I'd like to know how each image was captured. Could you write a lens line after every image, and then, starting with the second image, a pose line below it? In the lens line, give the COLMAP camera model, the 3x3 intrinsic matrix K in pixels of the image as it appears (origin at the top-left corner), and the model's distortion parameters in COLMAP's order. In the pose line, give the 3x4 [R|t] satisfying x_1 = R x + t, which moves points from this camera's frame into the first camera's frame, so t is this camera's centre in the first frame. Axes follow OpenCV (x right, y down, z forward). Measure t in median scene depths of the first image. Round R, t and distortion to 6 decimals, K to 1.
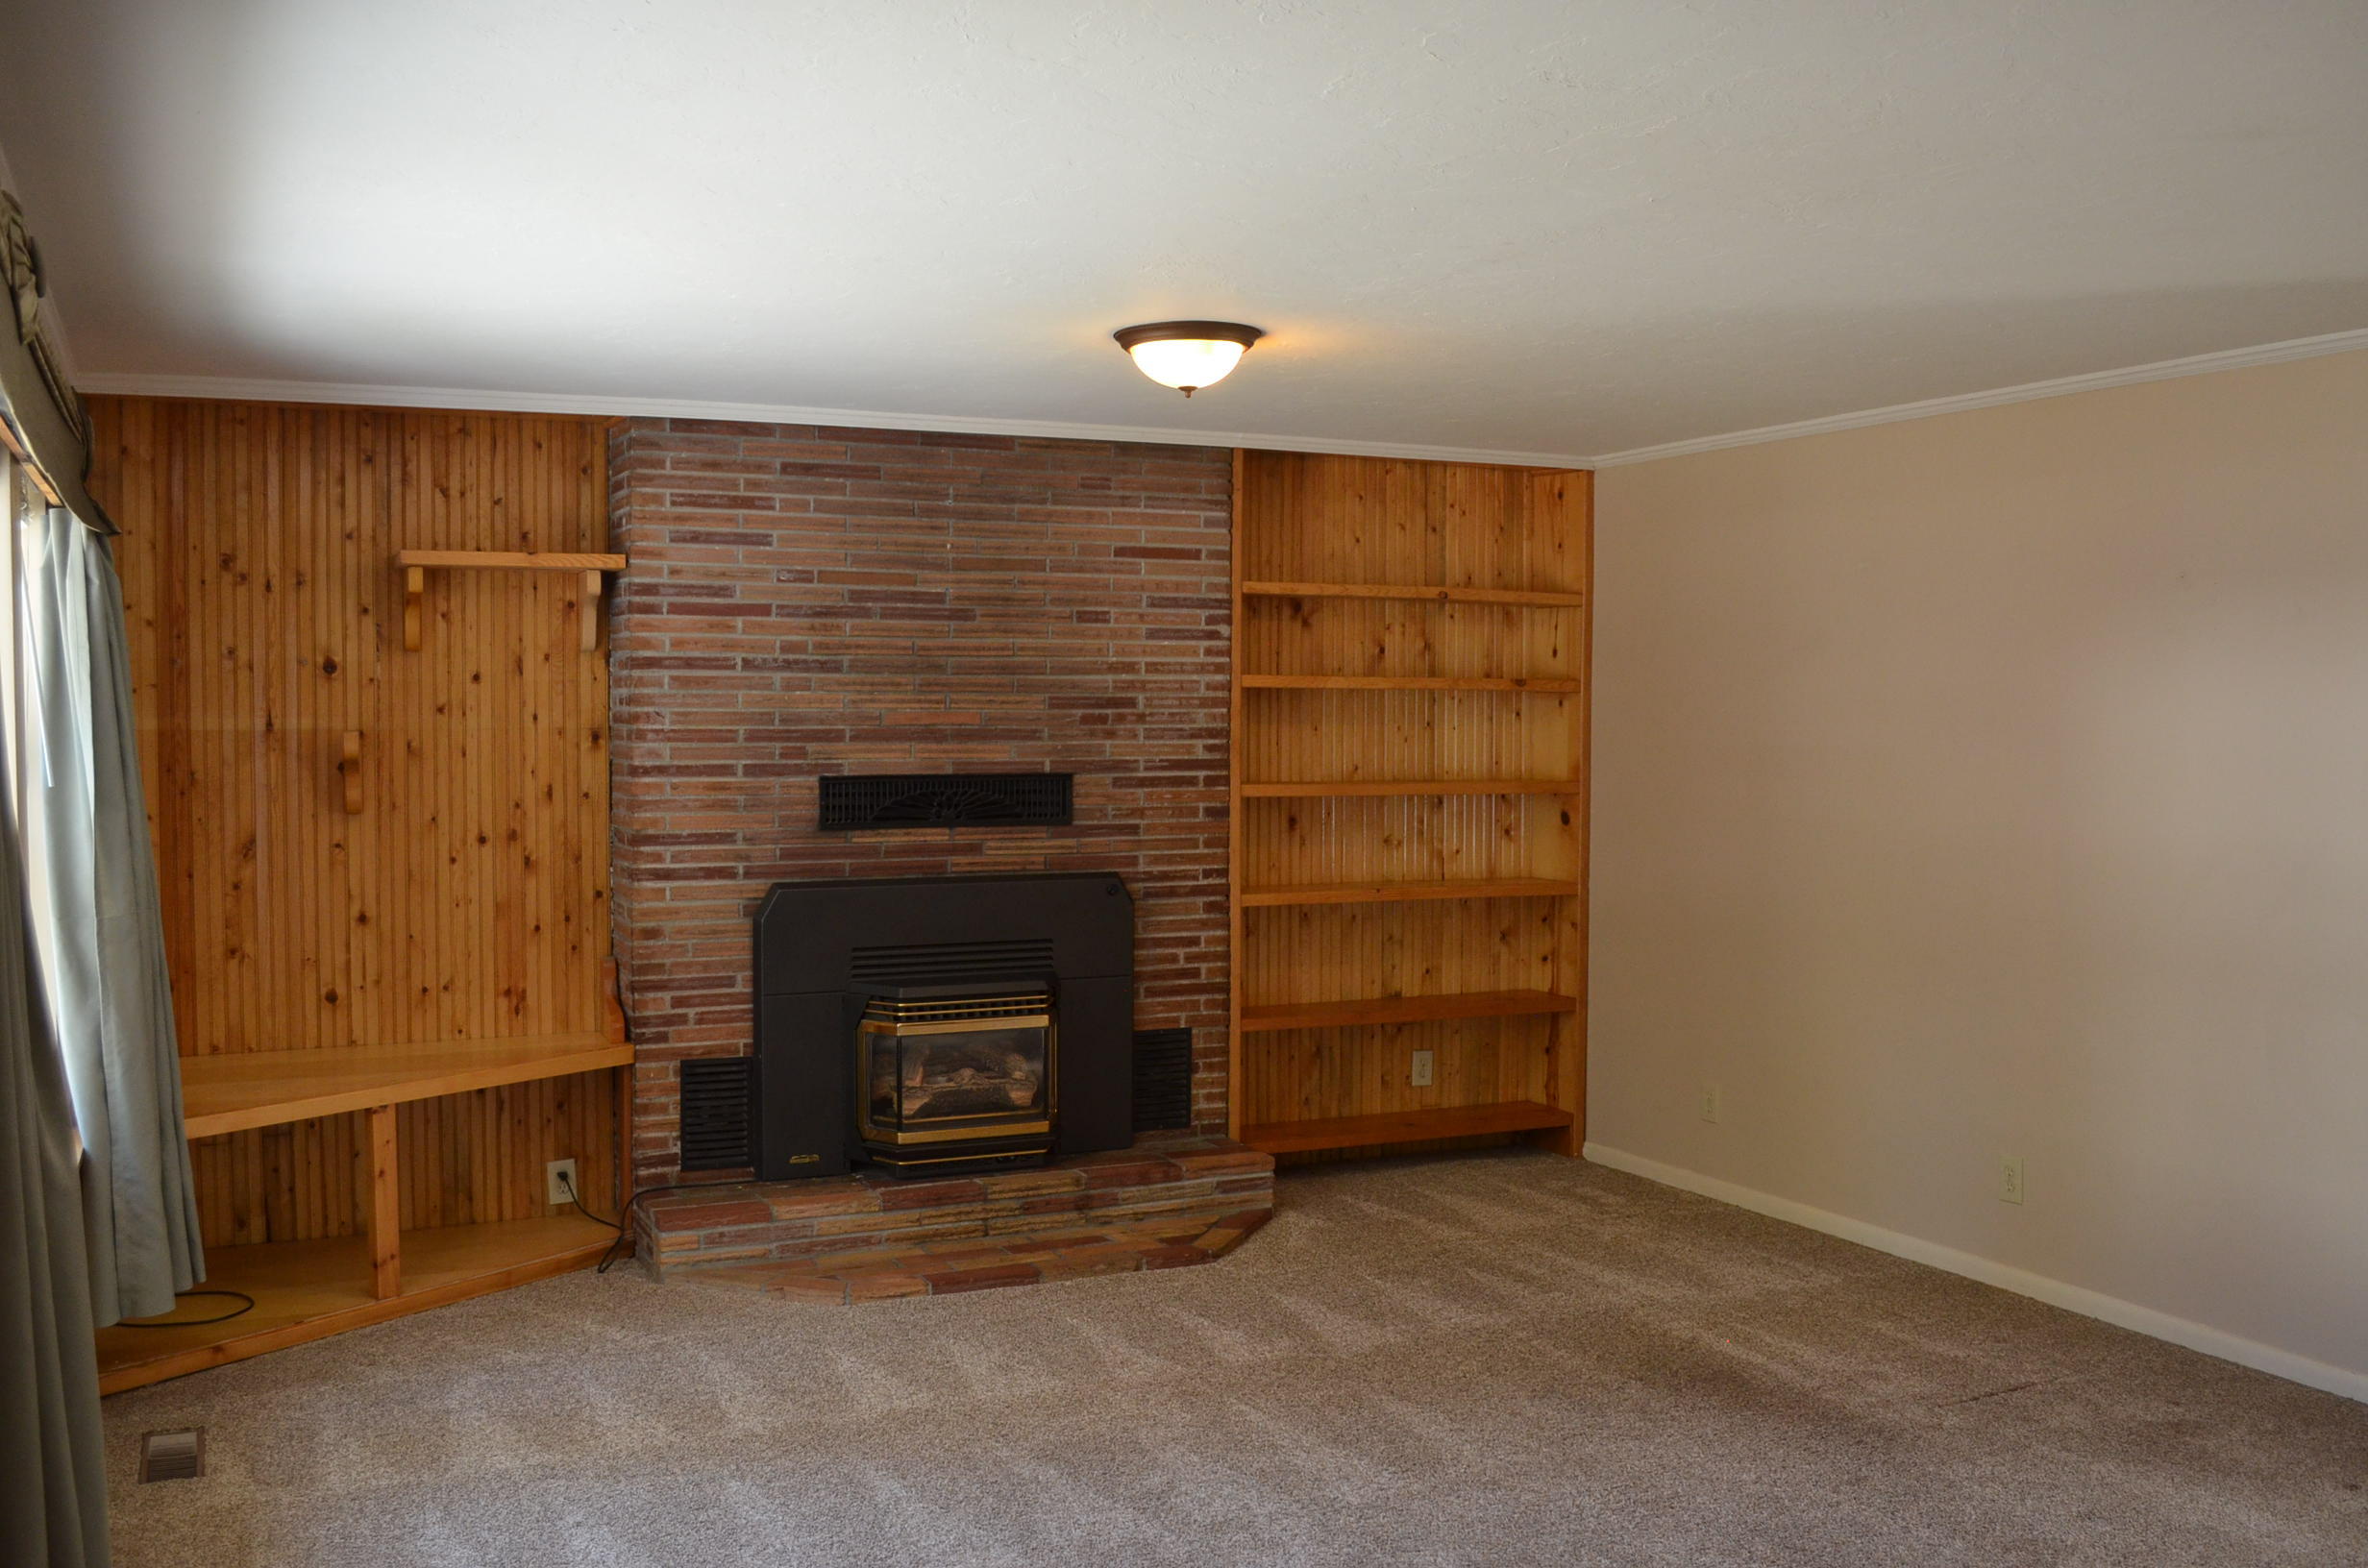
lens RADIAL K [[2127.2, 0, 1192.7], [0, 2127.2, 793.4], [0, 0, 1]] dist [-0.069249, 0.015172]
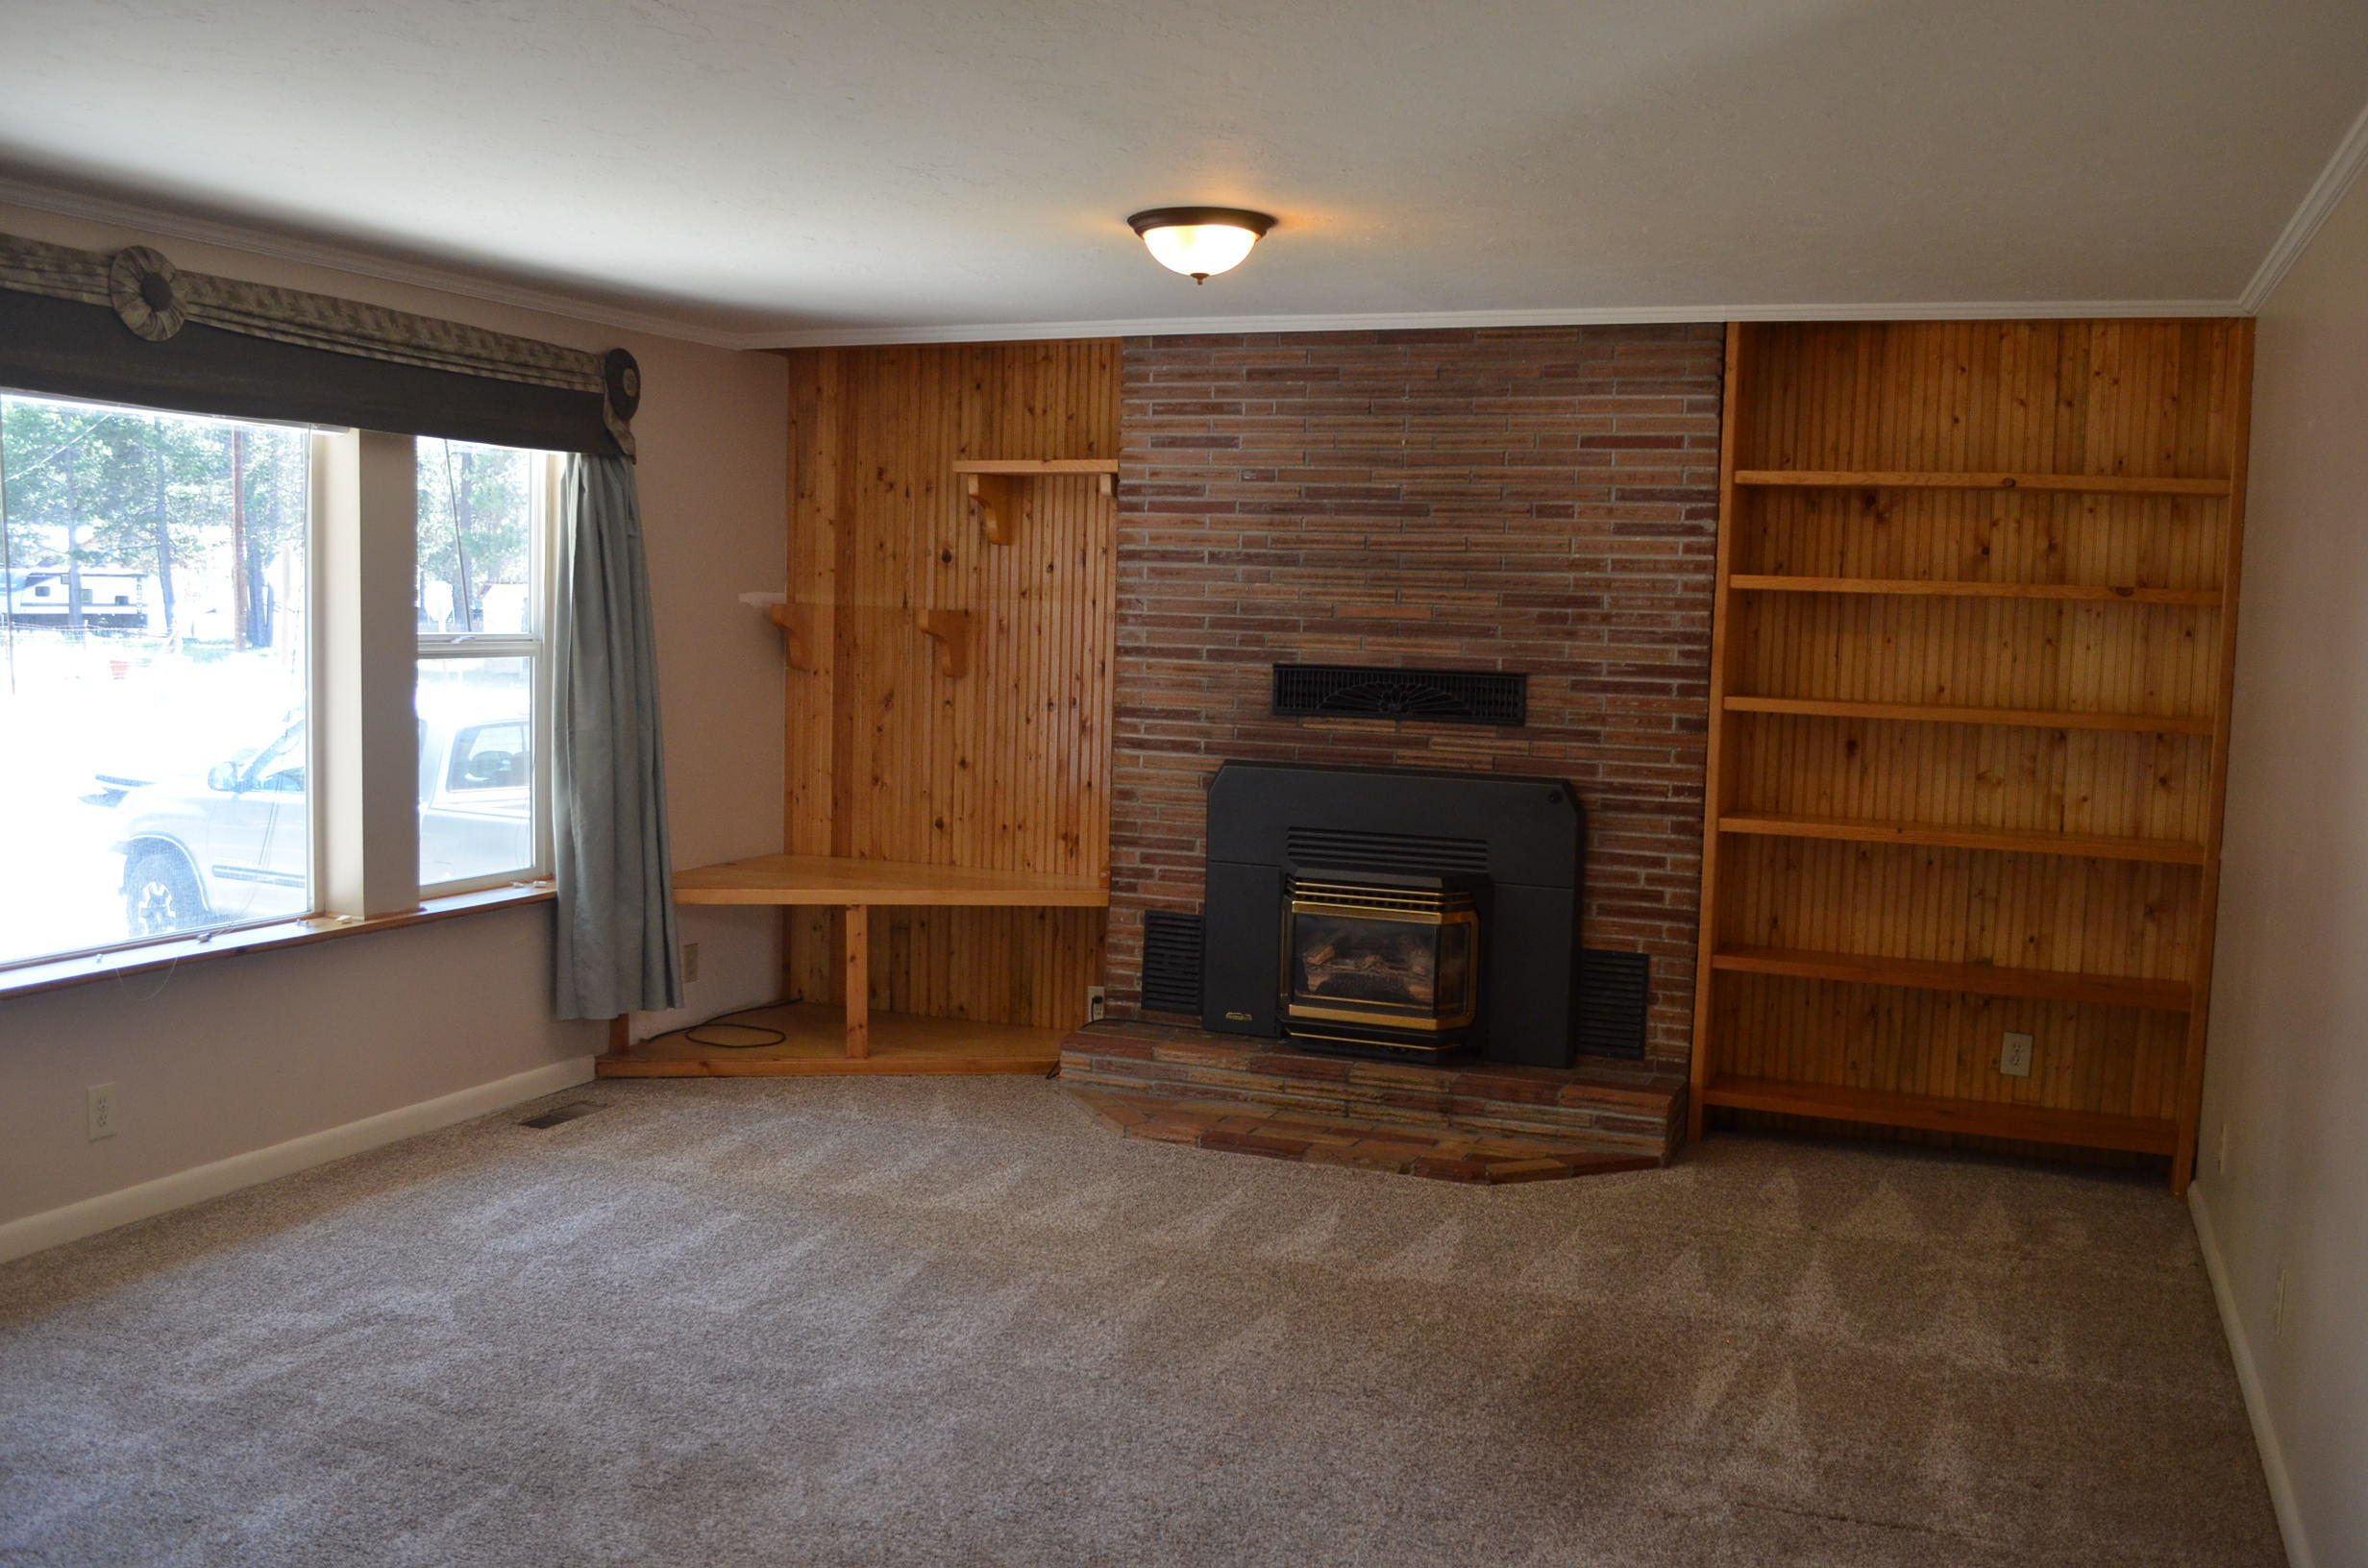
lens RADIAL K [[2127.2, 0, 1193.6], [0, 2127.2, 785.2], [0, 0, 1]] dist [-0.069249, 0.015172]
pose [[0.683583, 0.079701, -0.725508, 0.584054], [-0.056786, 0.996815, 0.056002, -0.004644], [0.727661, 0.002916, 0.685931, 0.241820]]
